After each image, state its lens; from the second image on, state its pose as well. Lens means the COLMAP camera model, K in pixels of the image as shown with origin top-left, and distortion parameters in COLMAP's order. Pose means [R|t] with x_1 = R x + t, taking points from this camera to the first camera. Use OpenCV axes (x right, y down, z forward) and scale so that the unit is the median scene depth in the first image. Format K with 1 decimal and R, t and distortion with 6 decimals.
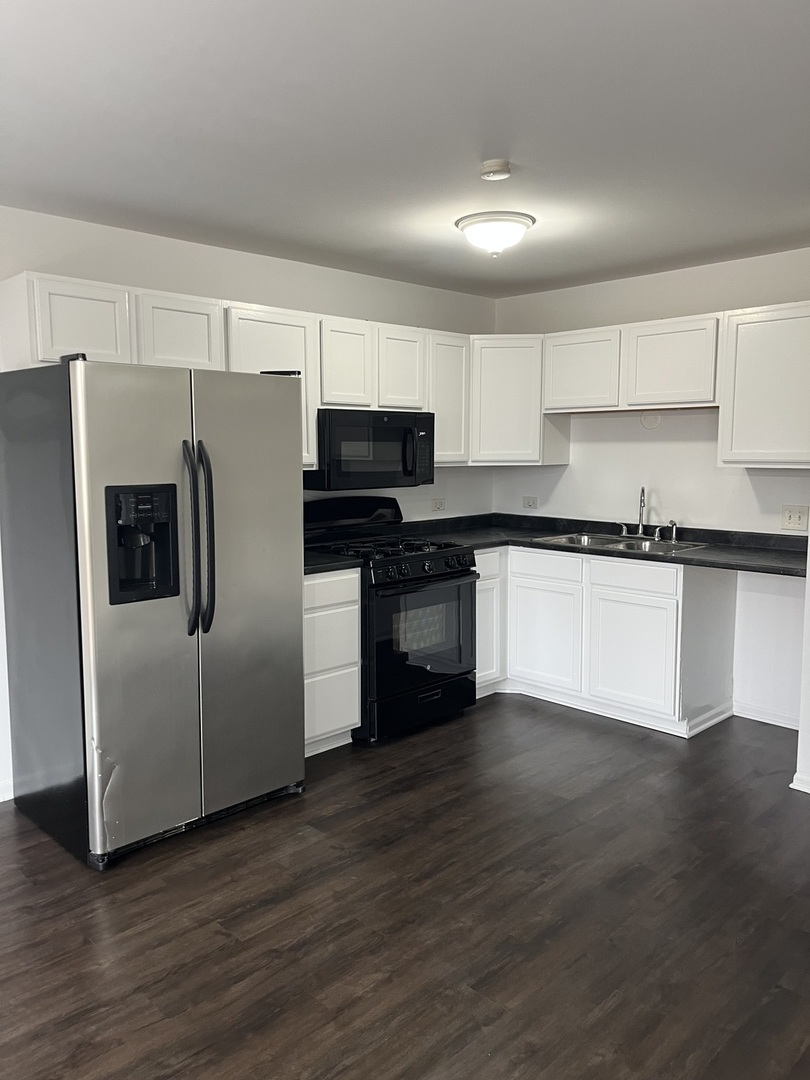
lens RADIAL K [[812.8, 0, 405.0], [0, 812.8, 540.0], [0, 0, 1]] dist [0.097985, -0.108413]
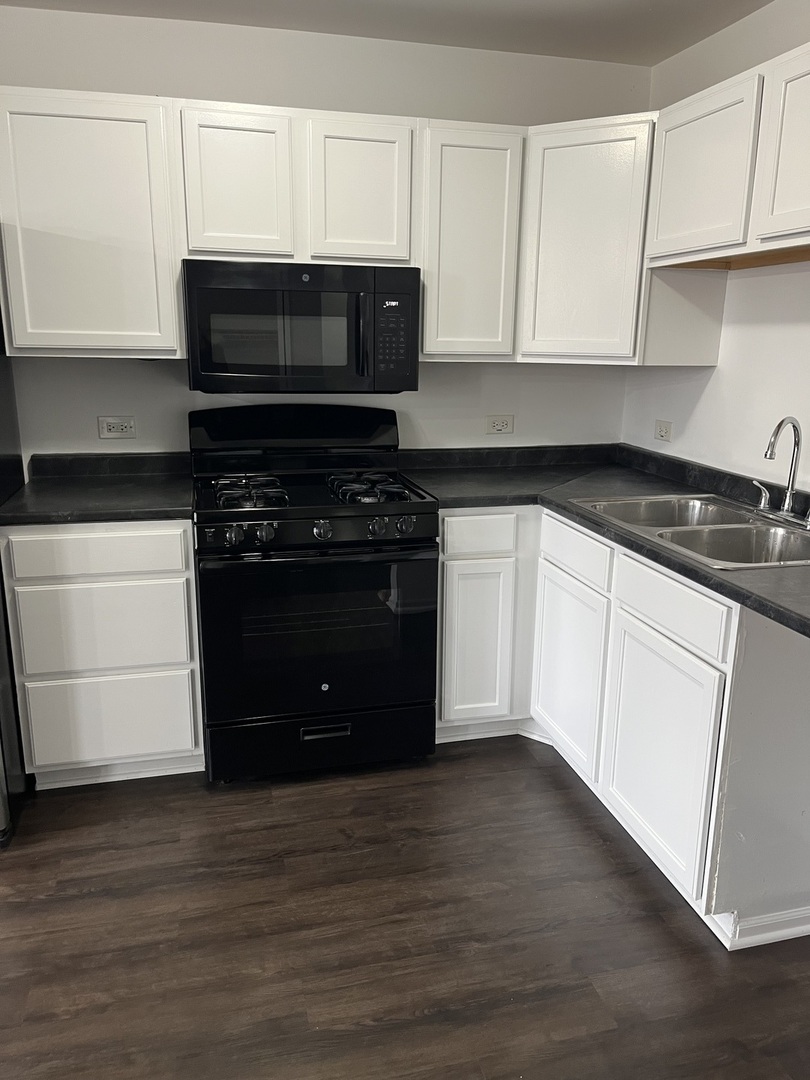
lens RADIAL K [[820.5, 0, 406.7], [0, 820.5, 554.3], [0, 0, 1]] dist [0.008180, -0.003554]
pose [[0.866781, 0.140981, -0.478346, 0.333979], [-0.074177, 0.984986, 0.155888, -0.042655], [0.493141, -0.099639, 0.864225, 0.449814]]
